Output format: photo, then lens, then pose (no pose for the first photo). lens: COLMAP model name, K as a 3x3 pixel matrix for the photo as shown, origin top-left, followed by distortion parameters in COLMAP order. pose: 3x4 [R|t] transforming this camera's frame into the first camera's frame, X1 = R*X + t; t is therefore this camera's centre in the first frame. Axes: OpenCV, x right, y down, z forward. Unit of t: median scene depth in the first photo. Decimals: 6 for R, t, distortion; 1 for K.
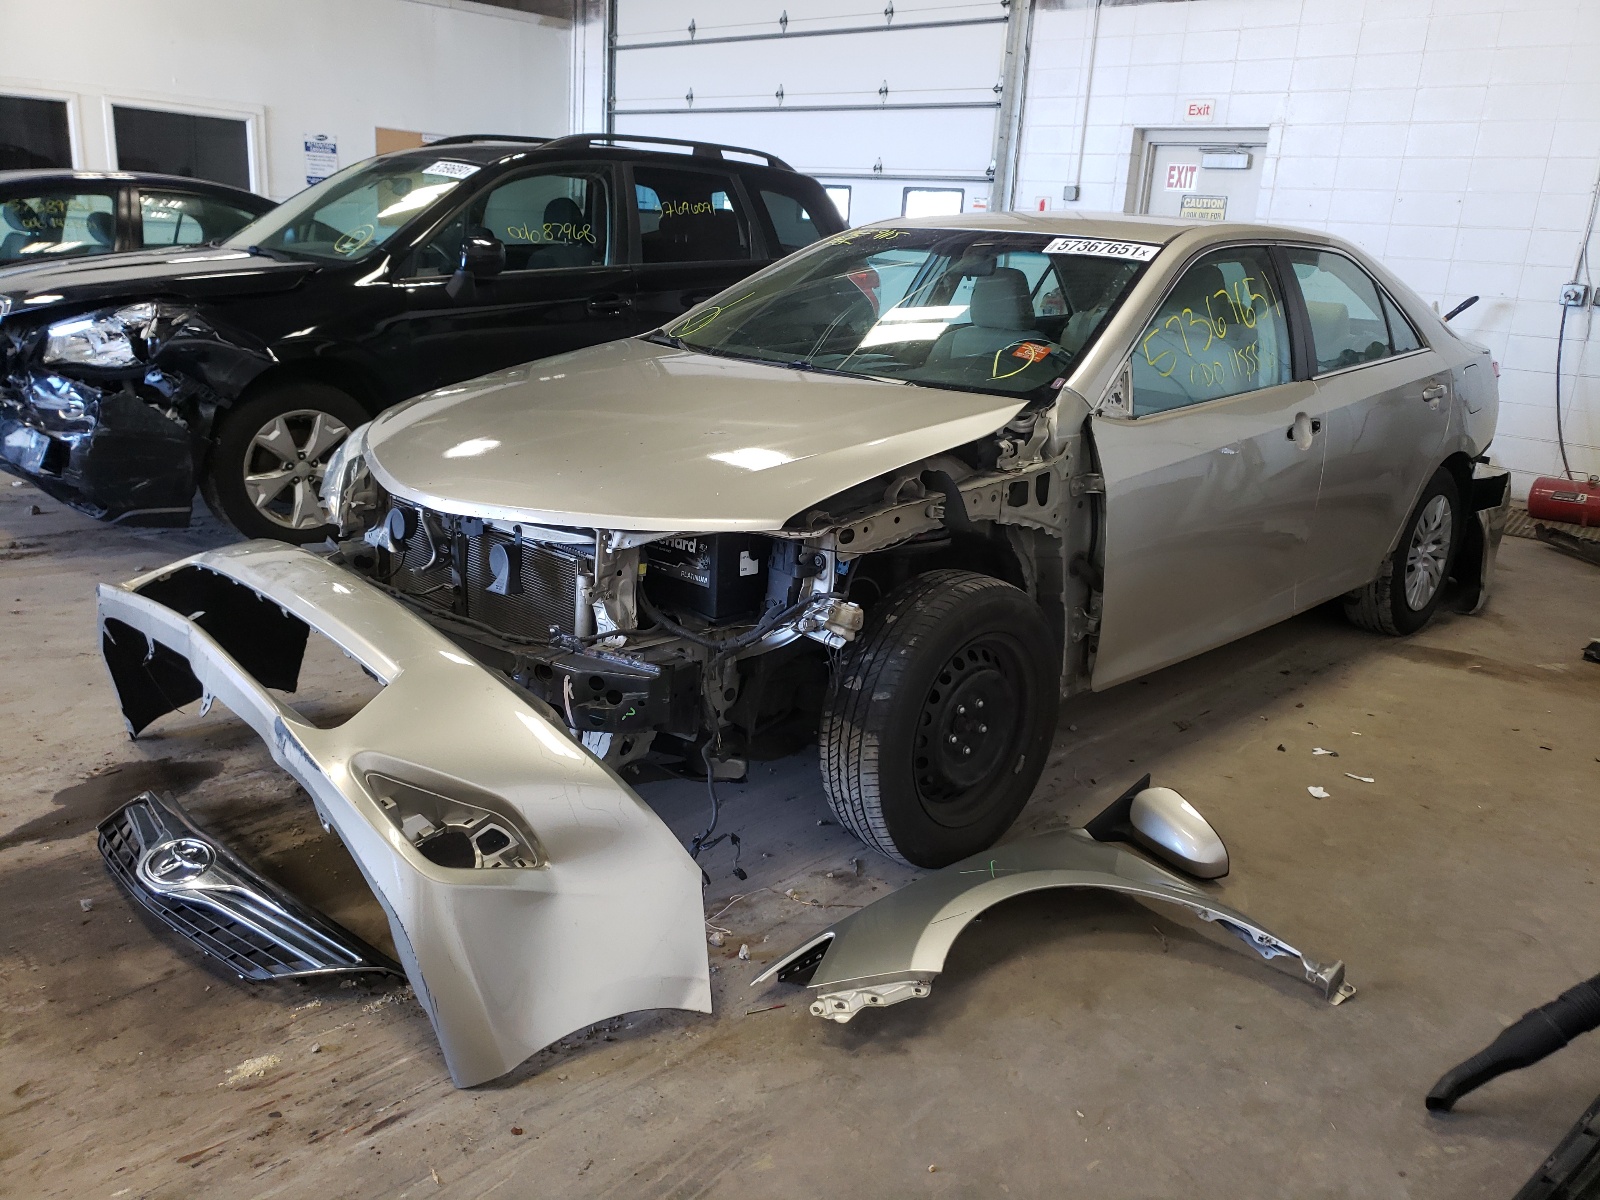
lens RADIAL K [[1261.5, 0, 803.0], [0, 1261.5, 601.5], [0, 0, 1]] dist [0.035150, -0.013706]
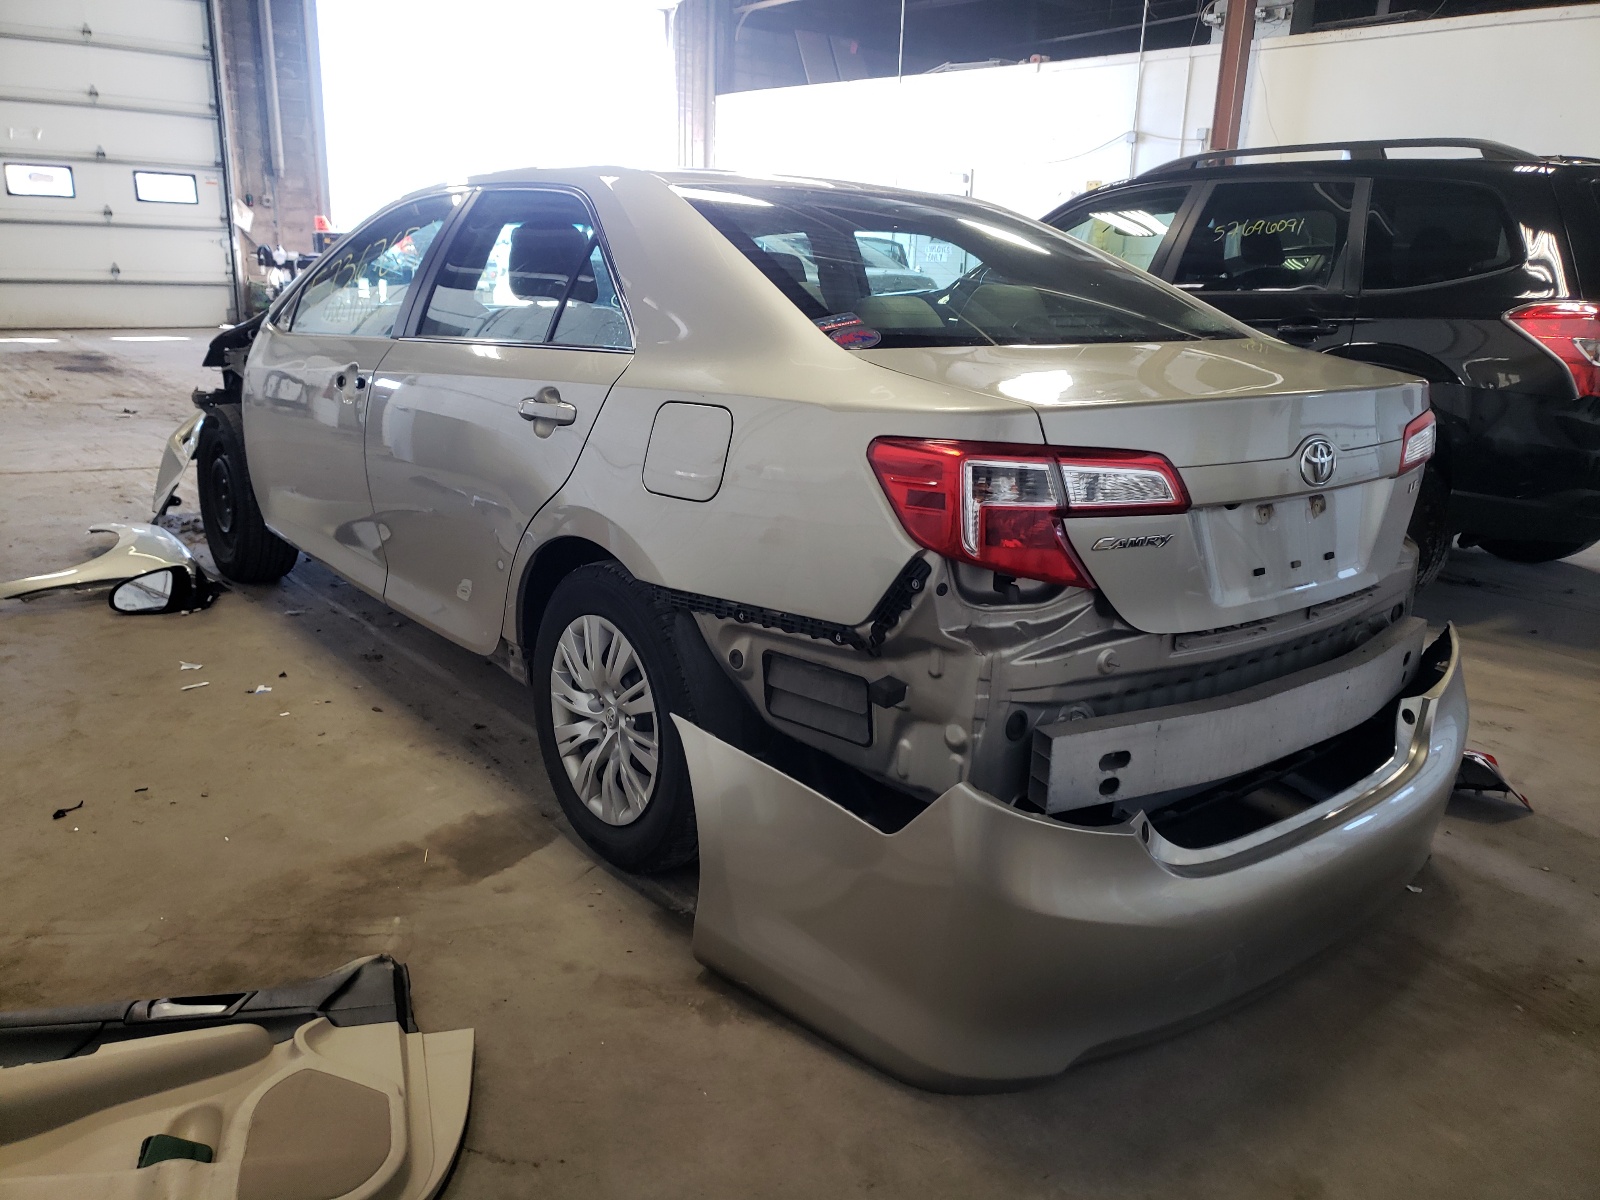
lens RADIAL K [[1261.5, 0, 814.9], [0, 1261.5, 603.0], [0, 0, 1]] dist [0.035150, -0.013706]
pose [[-0.117763, 0.211609, -0.970234, 1.785438], [-0.327240, 0.914190, 0.239105, -0.440768], [0.937575, 0.345657, -0.038410, 1.937000]]
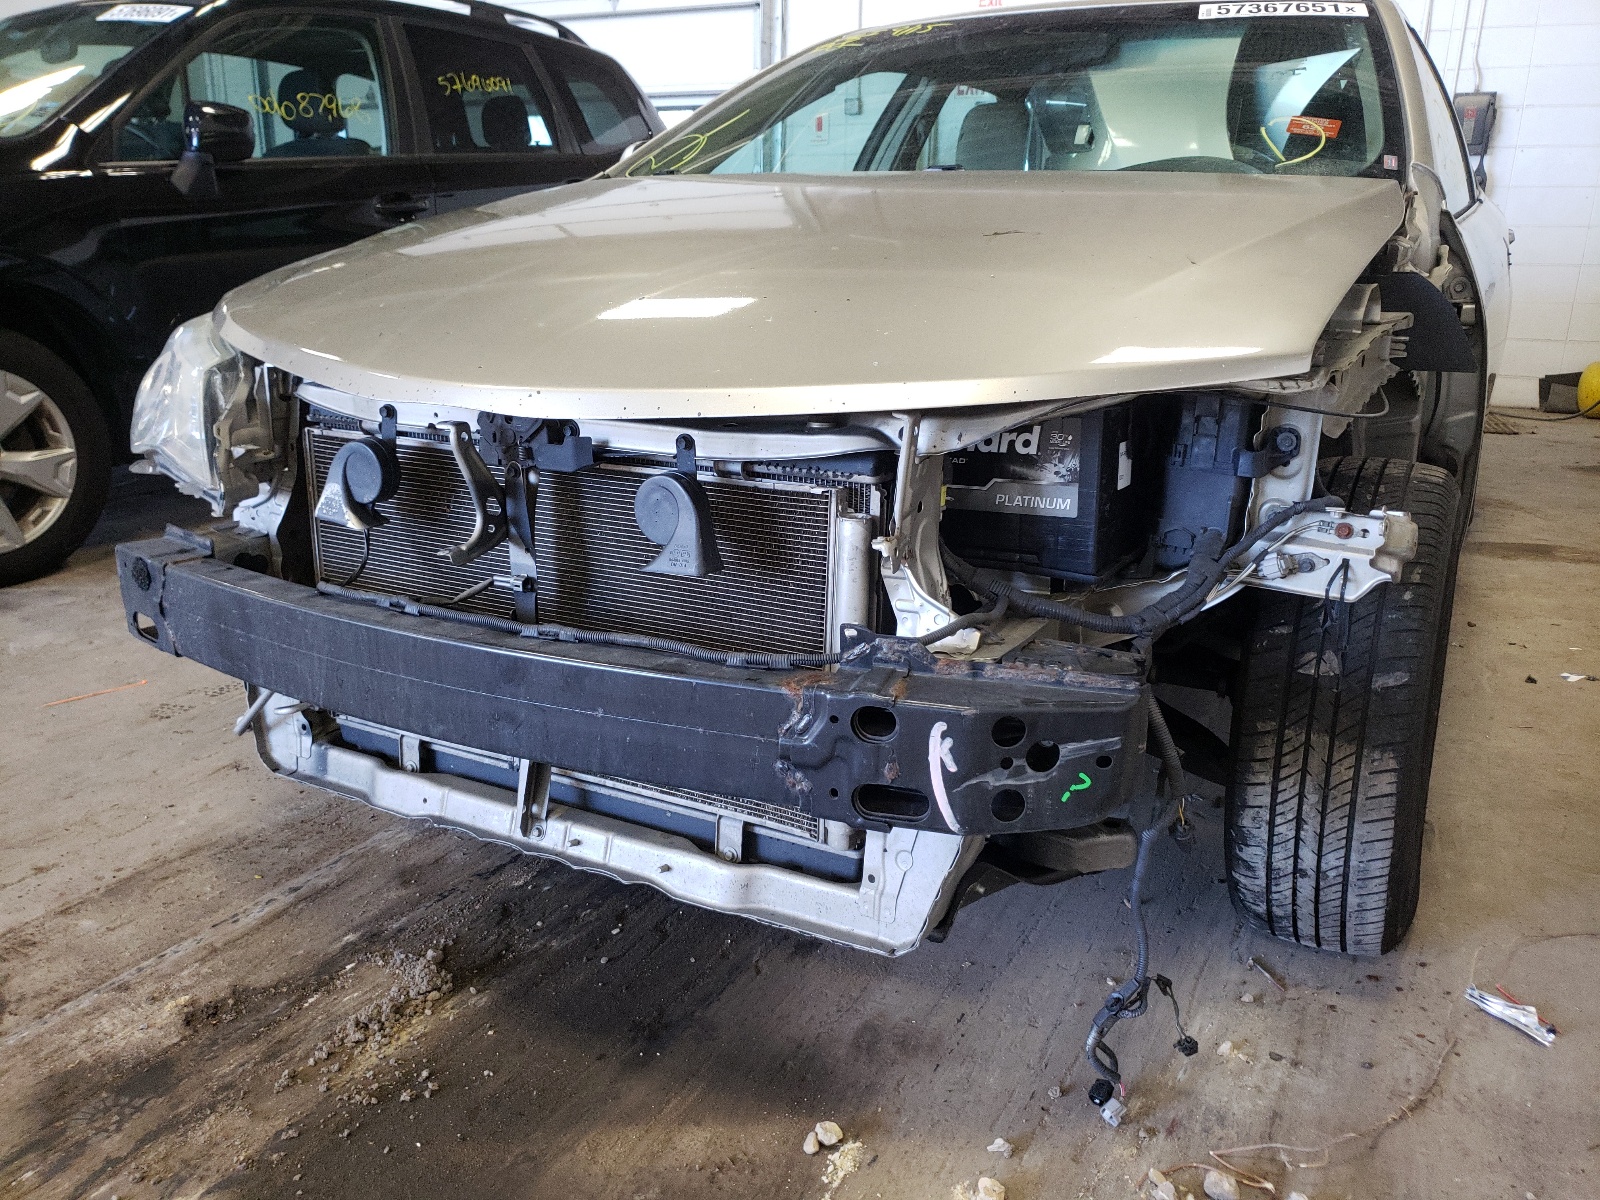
lens RADIAL K [[1274.5, 0, 801.4], [0, 1274.5, 596.8], [0, 0, 1]] dist [0.016971, 0.005570]
pose [[0.961237, -0.118997, 0.248725, -0.310860], [0.117281, 0.992860, 0.021760, -0.003097], [-0.249538, 0.008254, 0.968330, 0.508293]]
